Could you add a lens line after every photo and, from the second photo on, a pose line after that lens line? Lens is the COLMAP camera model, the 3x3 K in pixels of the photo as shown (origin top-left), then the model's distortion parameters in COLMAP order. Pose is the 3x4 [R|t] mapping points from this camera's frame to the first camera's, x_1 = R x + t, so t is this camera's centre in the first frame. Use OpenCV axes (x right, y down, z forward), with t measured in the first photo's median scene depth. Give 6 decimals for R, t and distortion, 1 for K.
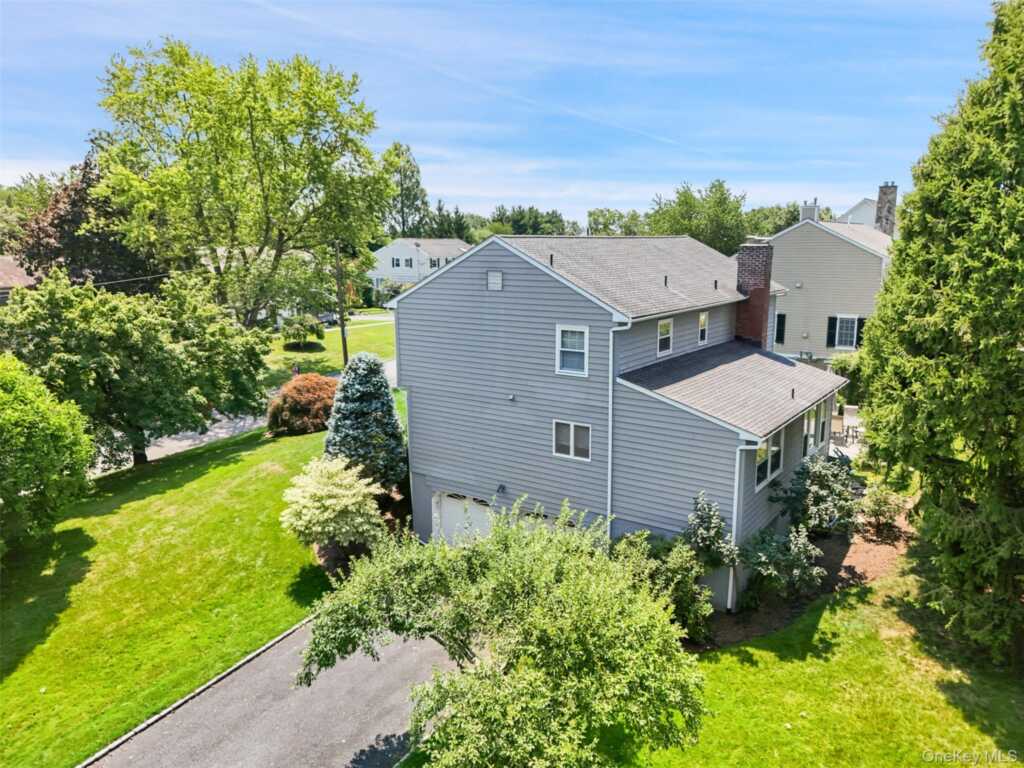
lens RADIAL K [[758.3, 0, 512.8], [0, 758.3, 385.0], [0, 0, 1]] dist [0.051681, -0.015174]
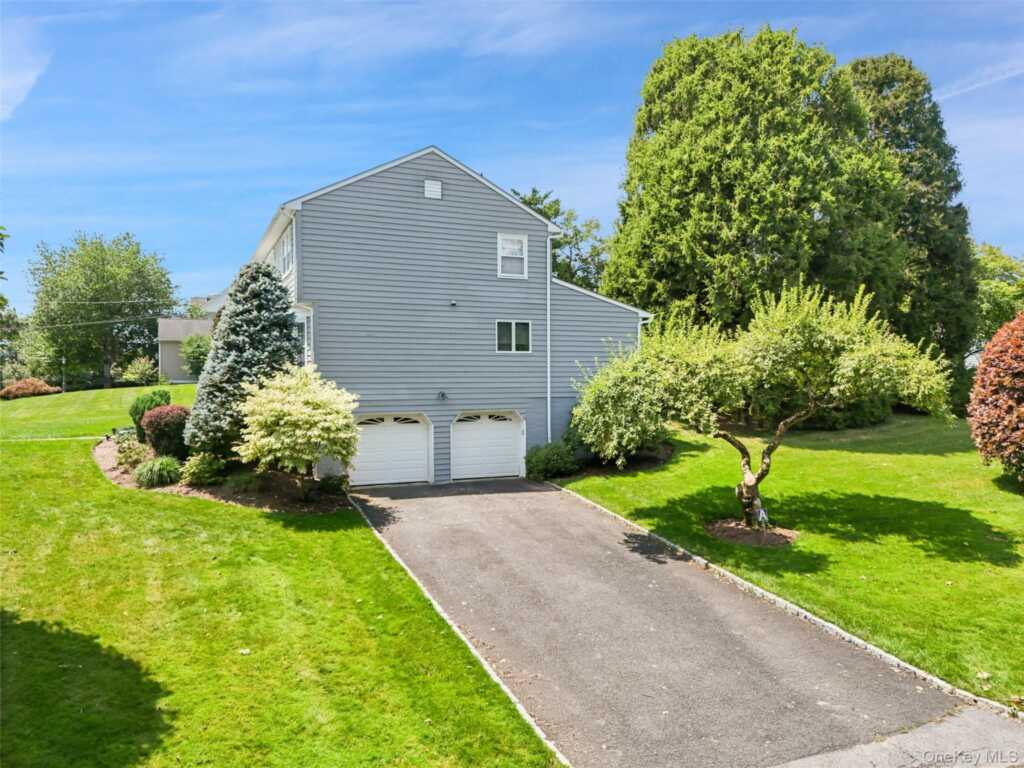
lens RADIAL K [[758.3, 0, 511.9], [0, 758.3, 382.8], [0, 0, 1]] dist [0.051681, -0.015174]
pose [[0.547506, 0.006892, 0.836773, -0.856601], [0.155417, 0.981731, -0.109776, 0.260694], [-0.822242, 0.190151, 0.536433, 0.412434]]
